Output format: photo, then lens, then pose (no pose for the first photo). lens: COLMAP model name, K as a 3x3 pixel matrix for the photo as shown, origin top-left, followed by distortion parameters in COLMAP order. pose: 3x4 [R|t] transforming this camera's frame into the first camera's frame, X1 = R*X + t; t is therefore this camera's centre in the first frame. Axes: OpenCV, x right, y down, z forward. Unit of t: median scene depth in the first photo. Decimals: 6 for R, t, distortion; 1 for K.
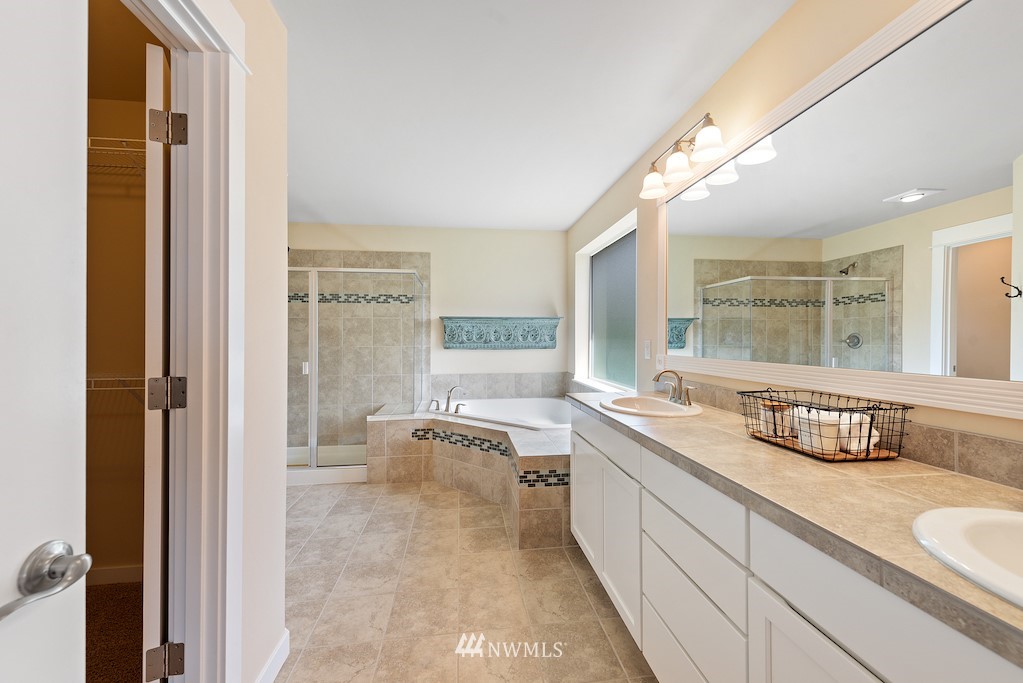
lens RADIAL K [[402.7, 0, 512.3], [0, 402.7, 343.0], [0, 0, 1]] dist [0.009205, 0.000029]
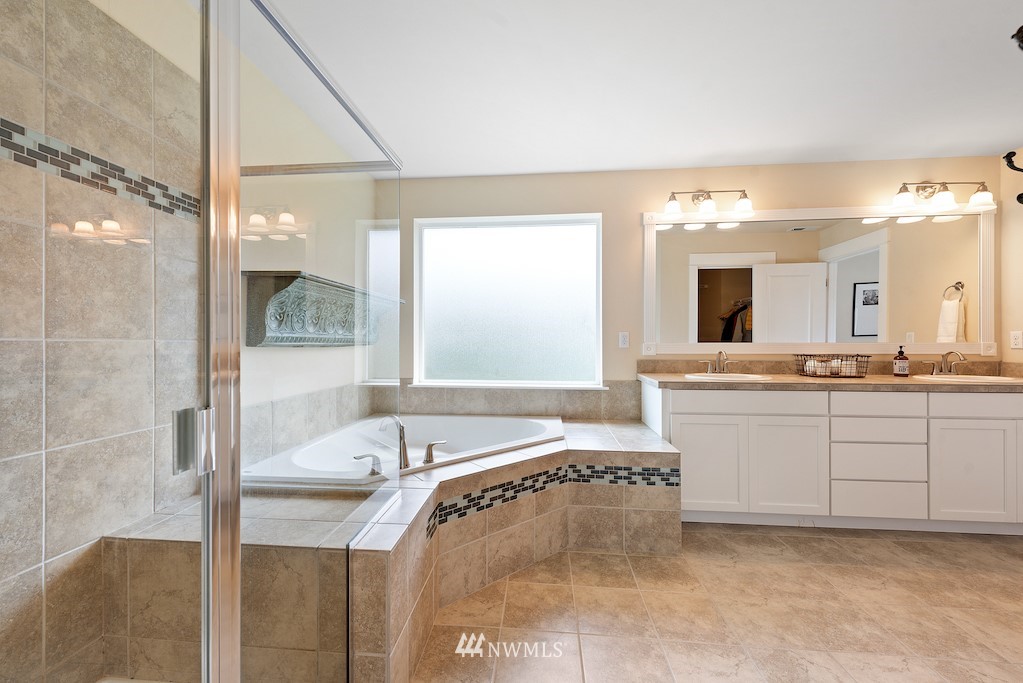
lens RADIAL K [[402.7, 0, 512.3], [0, 402.7, 343.0], [0, 0, 1]] dist [0.009205, 0.000029]
pose [[0.209306, -0.003229, 0.977845, -0.695585], [0.010836, 0.999941, 0.000982, 0.017917], [-0.977790, 0.010390, 0.209328, 0.847201]]
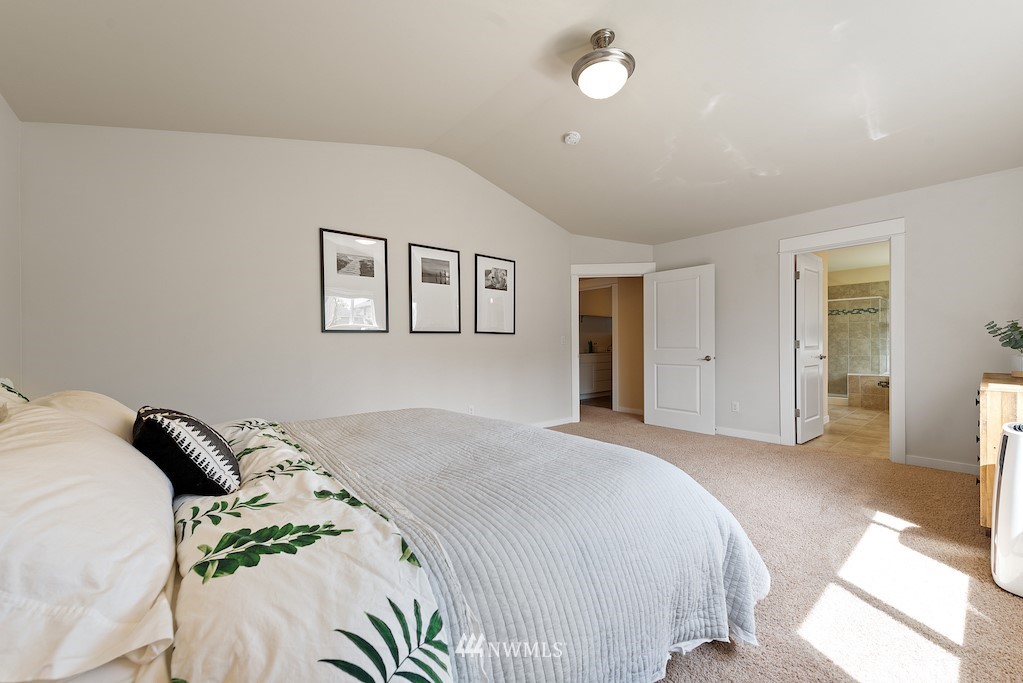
lens RADIAL K [[402.7, 0, 512.3], [0, 402.7, 343.0], [0, 0, 1]] dist [0.009205, 0.000029]
pose [[0.549834, -0.000649, -0.835274, 0.416019], [0.005095, 0.999984, 0.002577, 0.017409], [0.835259, -0.005672, 0.549828, -1.543290]]
